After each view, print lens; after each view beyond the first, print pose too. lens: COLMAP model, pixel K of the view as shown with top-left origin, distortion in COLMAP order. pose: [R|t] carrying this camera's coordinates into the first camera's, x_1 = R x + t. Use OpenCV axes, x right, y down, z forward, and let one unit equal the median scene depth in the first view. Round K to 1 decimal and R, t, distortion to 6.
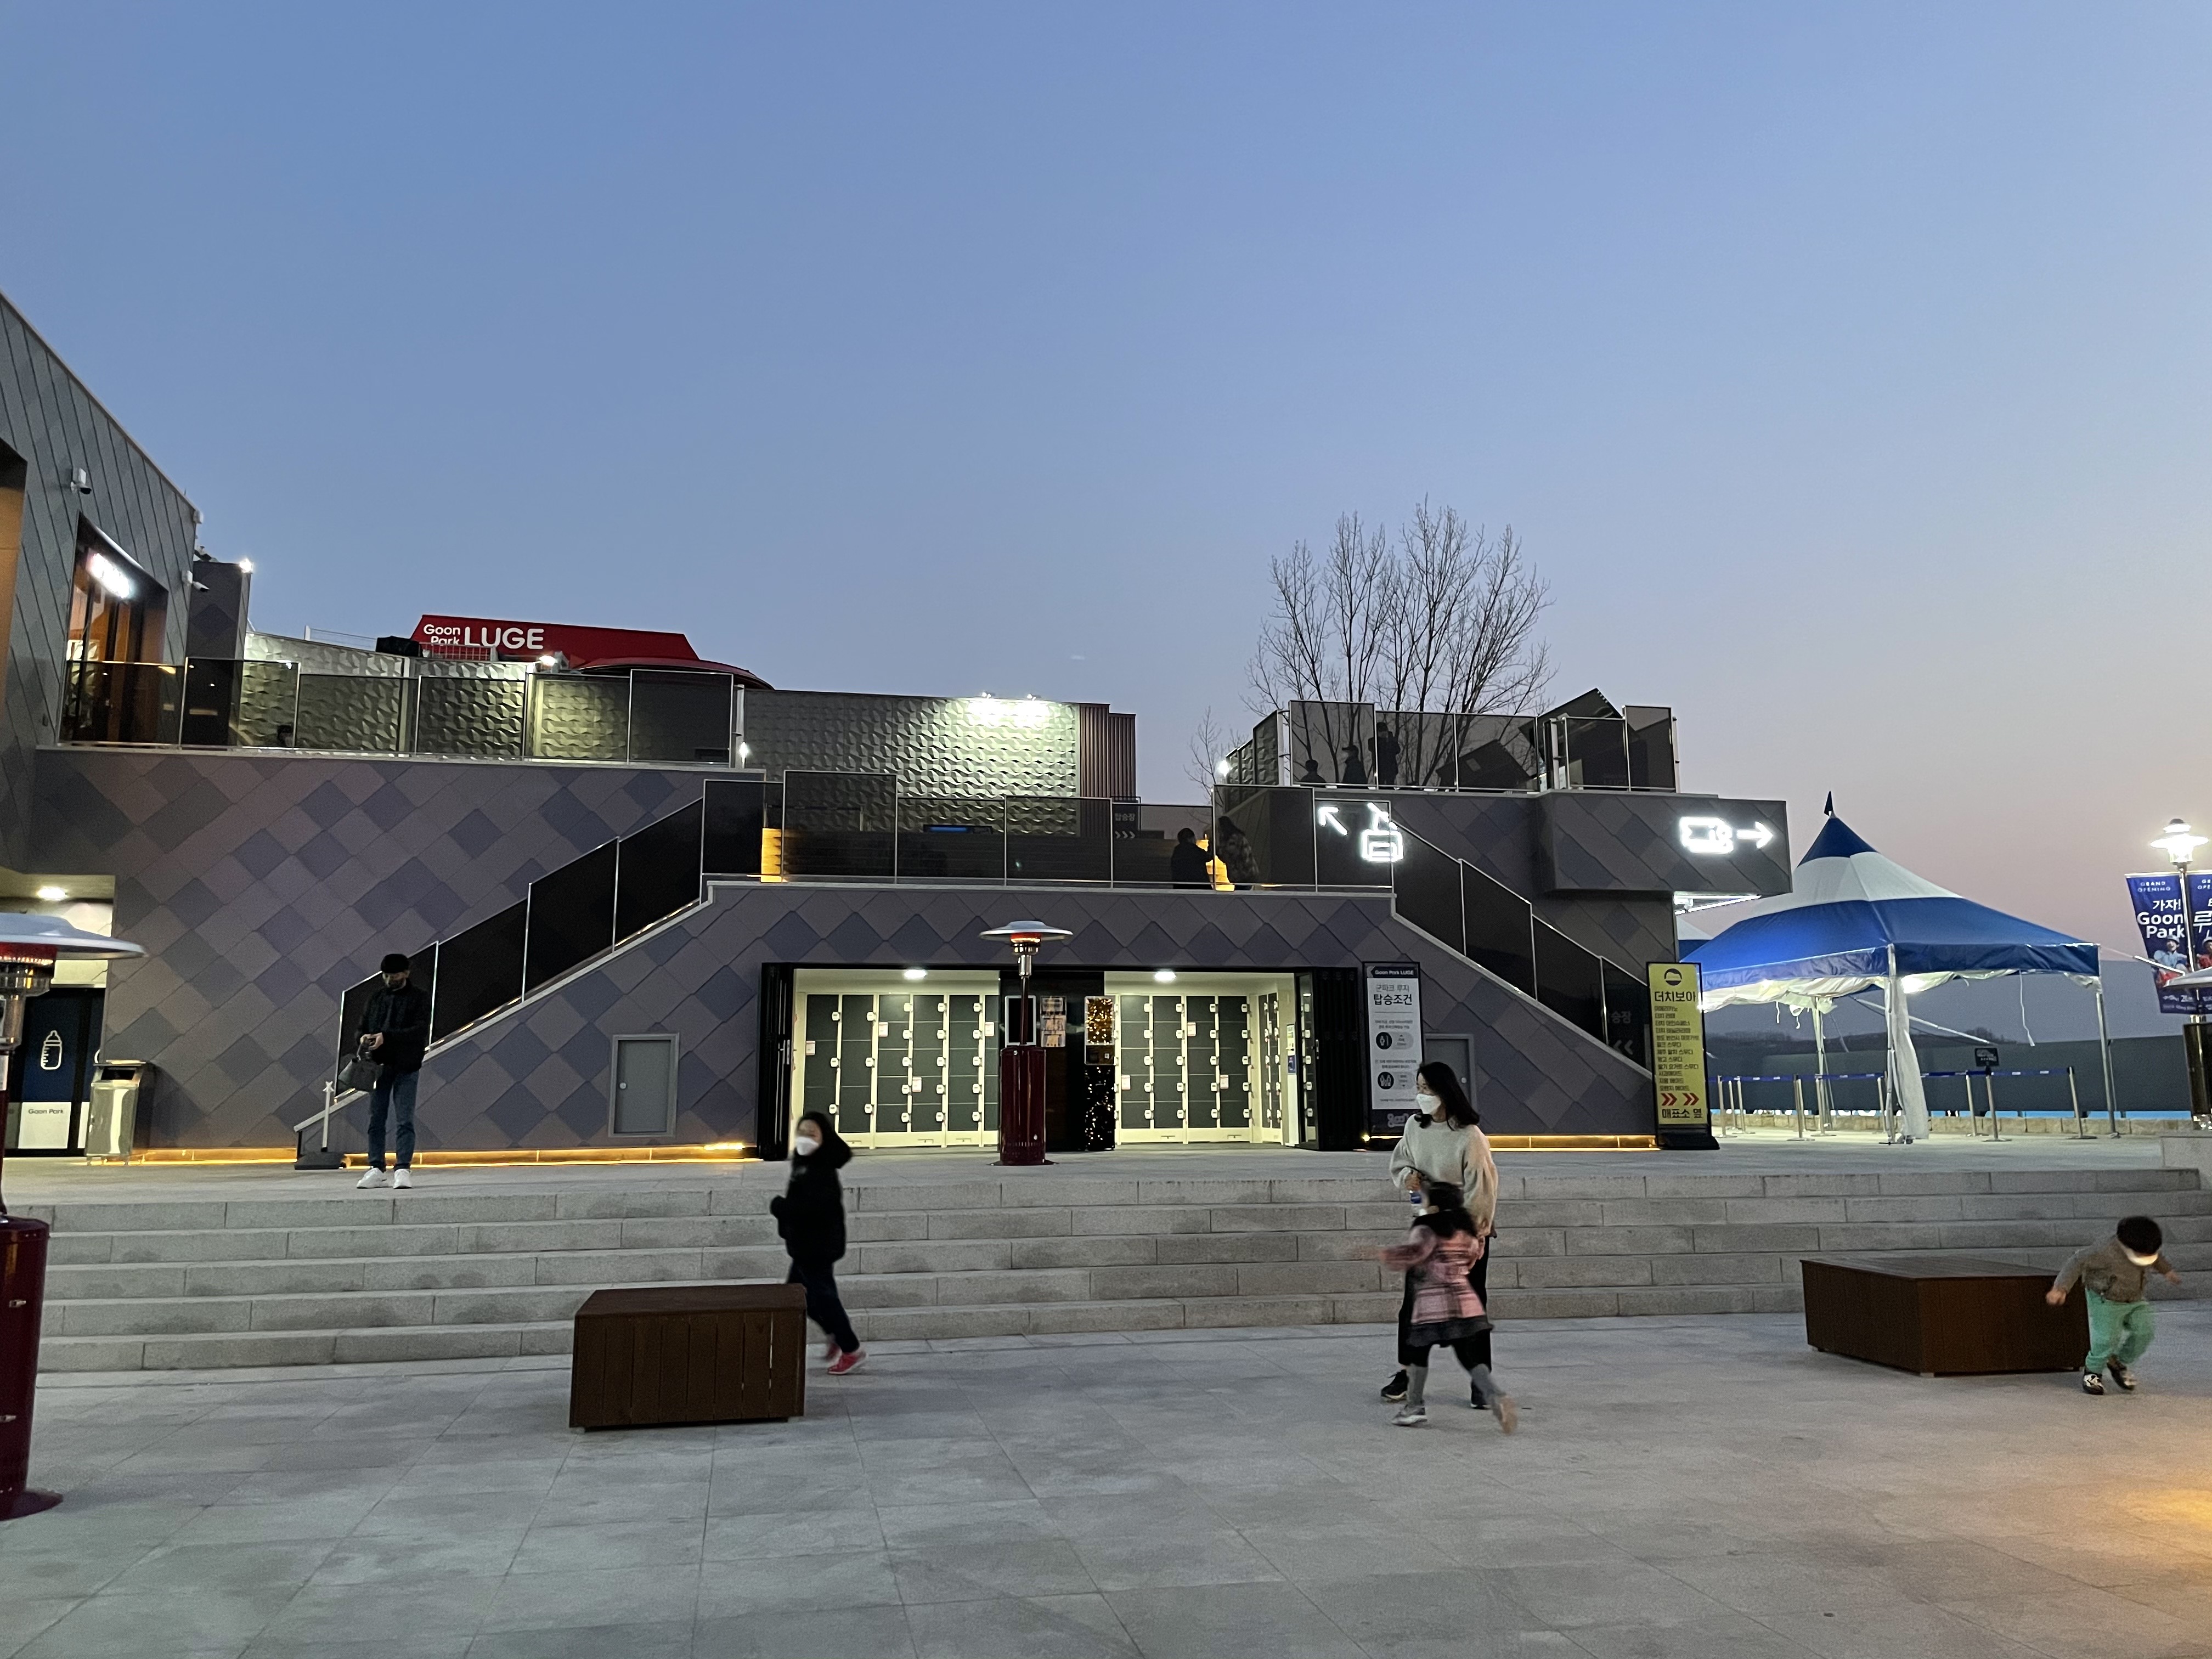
lens RADIAL K [[1701.3, 0, 1106.0], [0, 1701.3, 787.1], [0, 0, 1]] dist [0.108186, -0.206029]
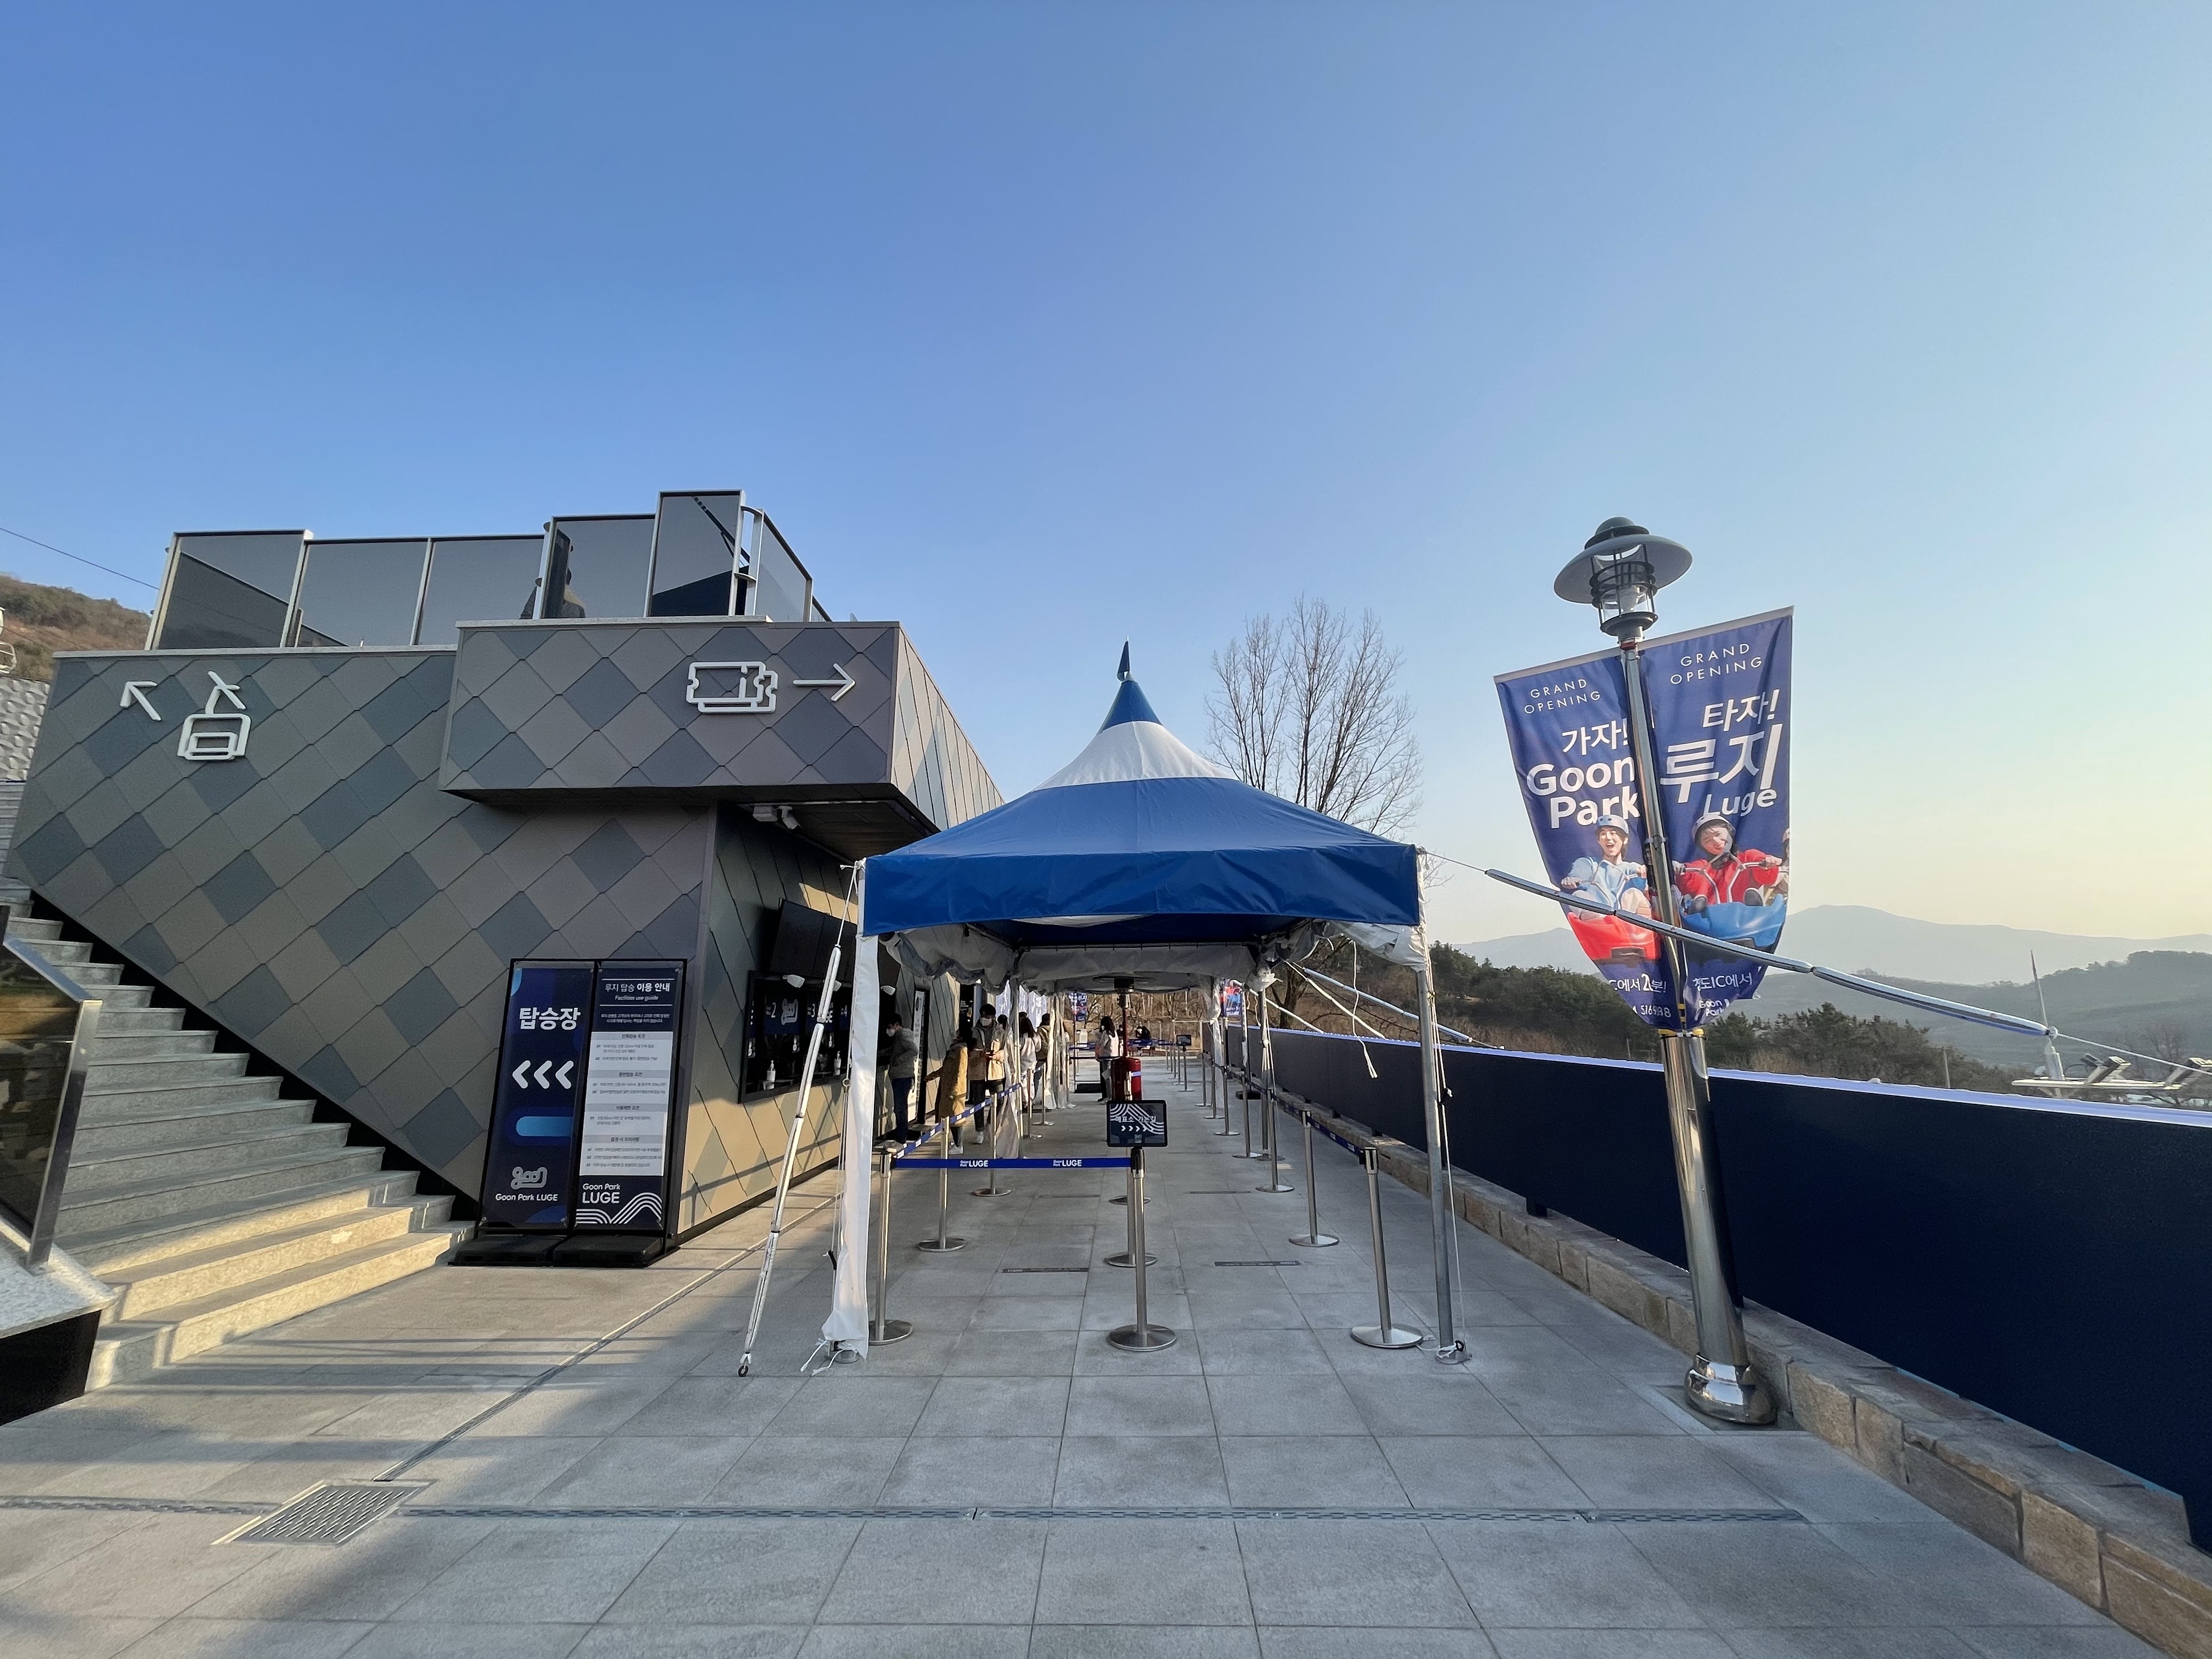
lens RADIAL K [[880.8, 0, 1116.1], [0, 880.8, 813.4], [0, 0, 1]] dist [0.000904, -0.000148]
pose [[0.974295, -0.045922, -0.220544, 0.555898], [0.038403, 0.998530, -0.038261, 0.088716], [0.221977, 0.028808, 0.974626, 0.786485]]
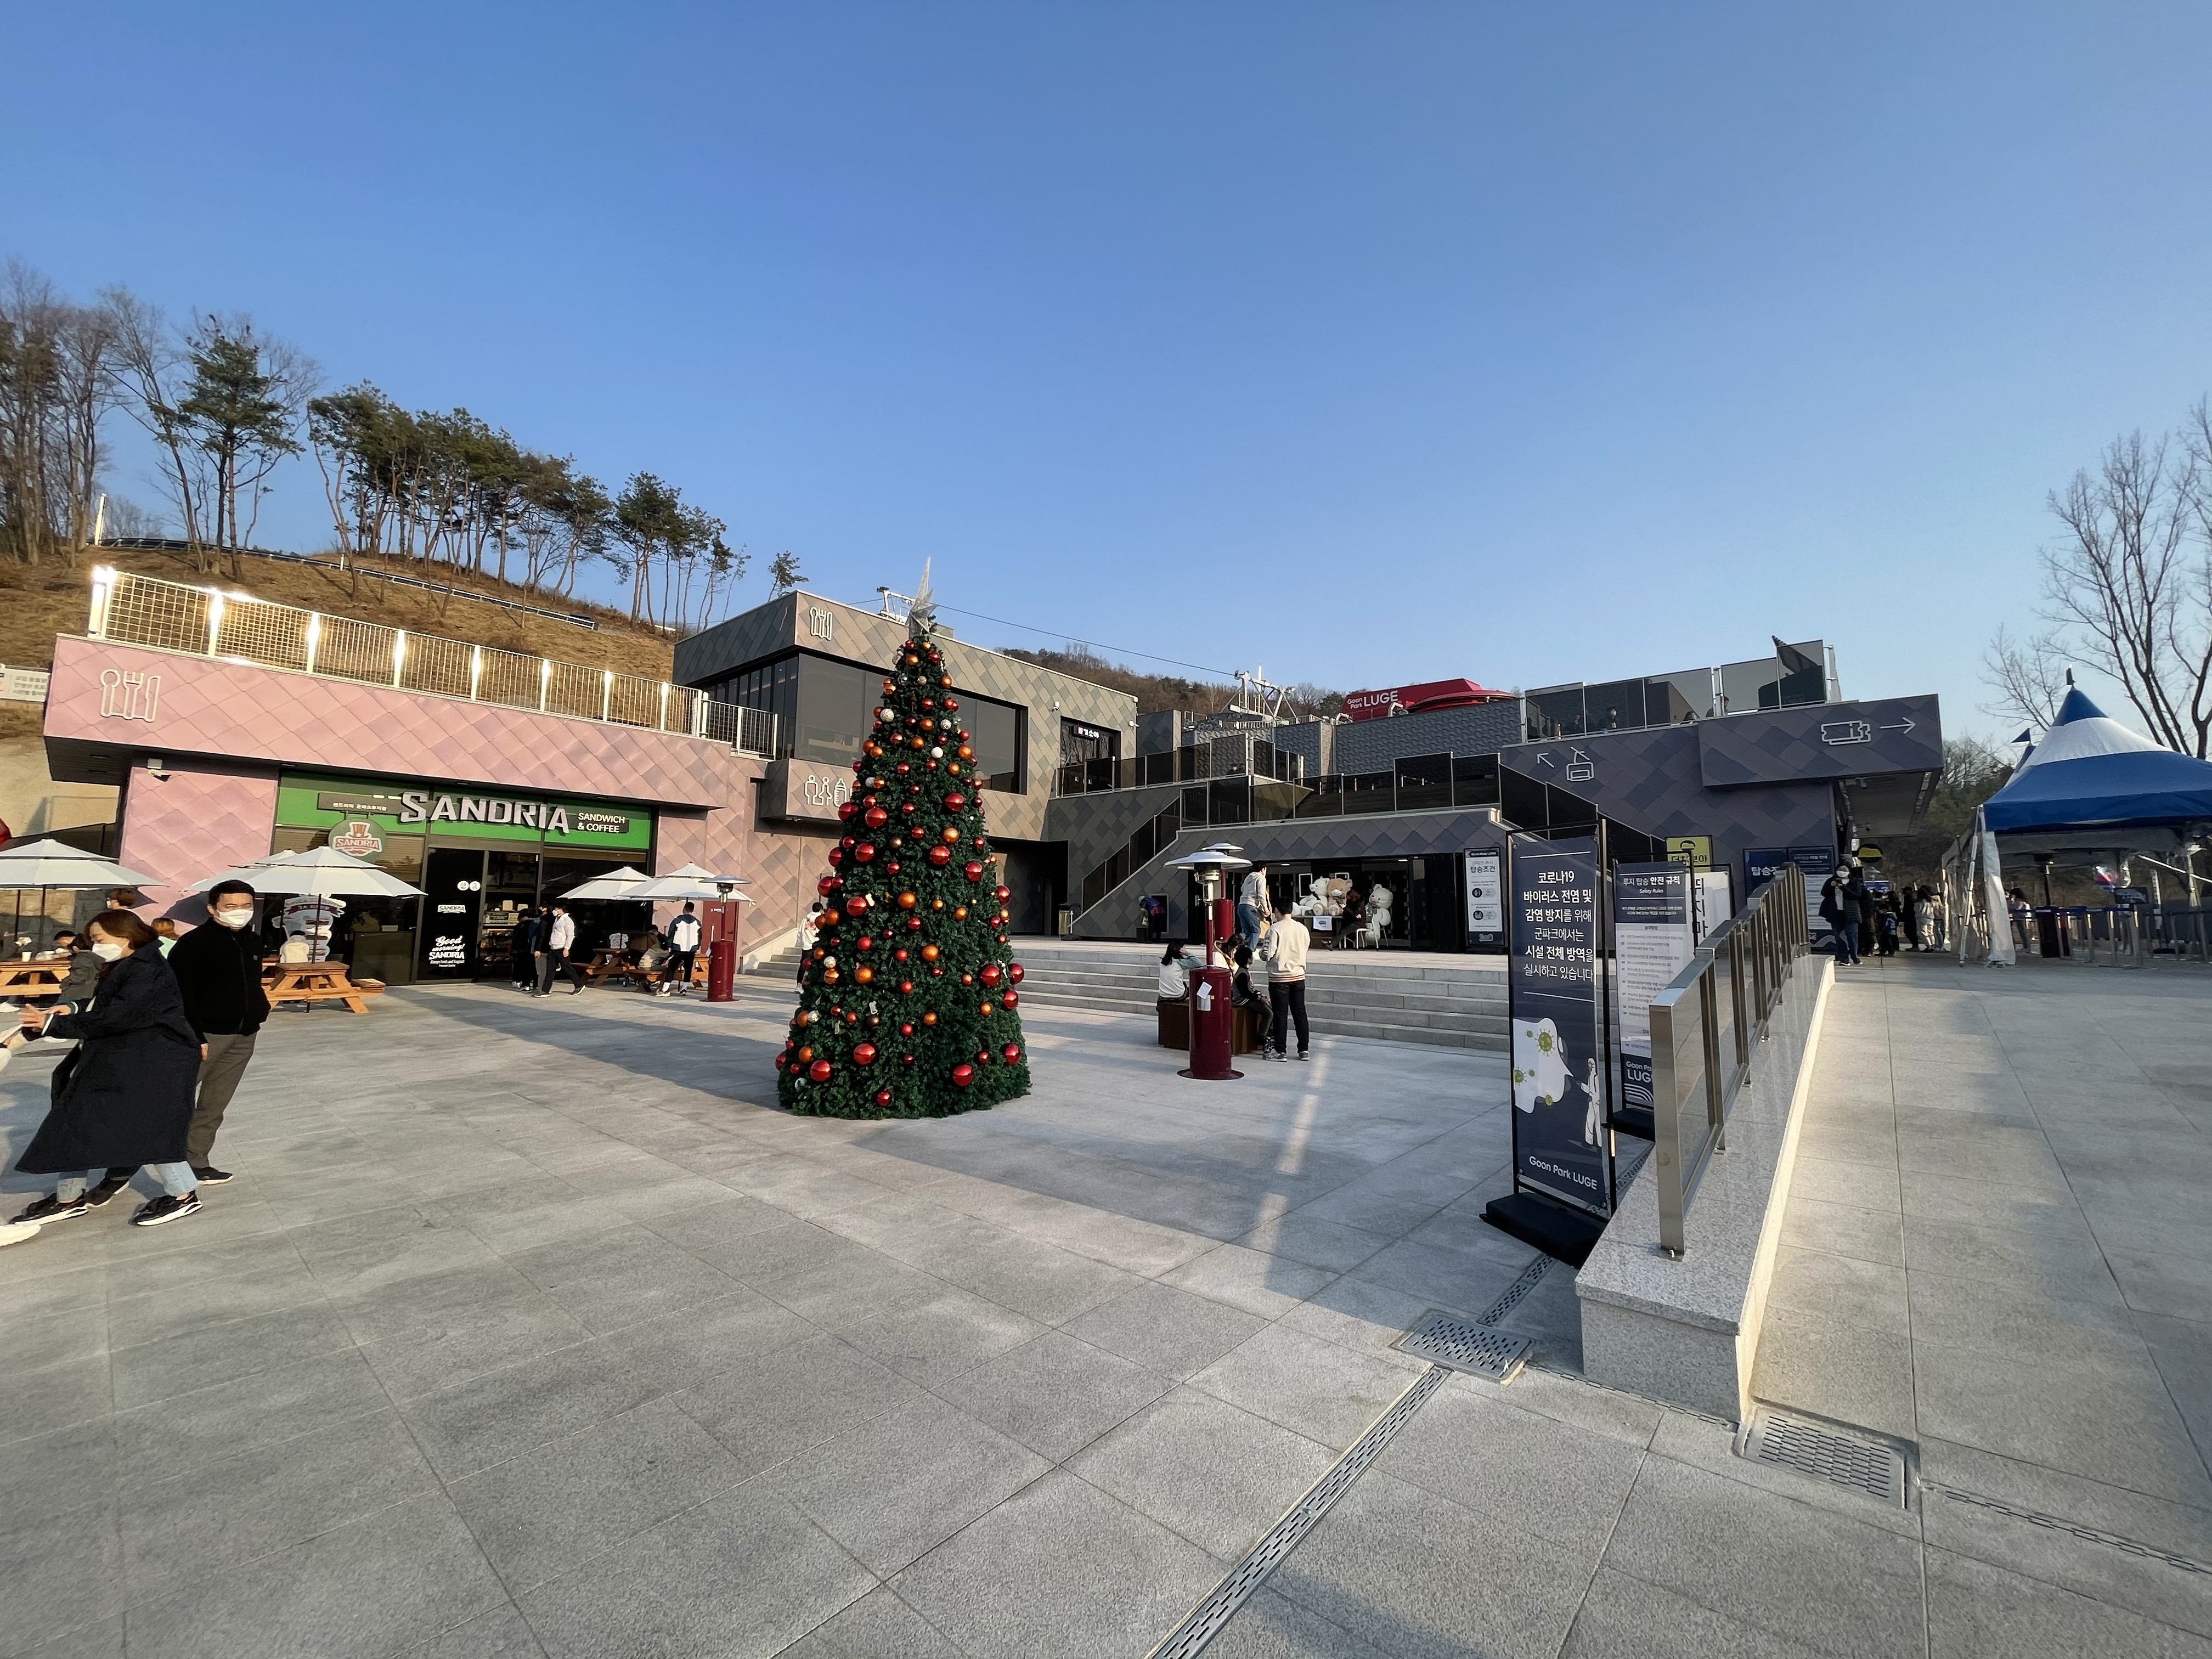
lens RADIAL K [[880.8, 0, 1116.1], [0, 880.8, 813.4], [0, 0, 1]] dist [0.000904, -0.000148]
pose [[0.600754, -0.081744, -0.795244, 0.573123], [0.136391, 0.990654, 0.001204, 0.013087], [0.787713, -0.109188, 0.606289, 0.141060]]
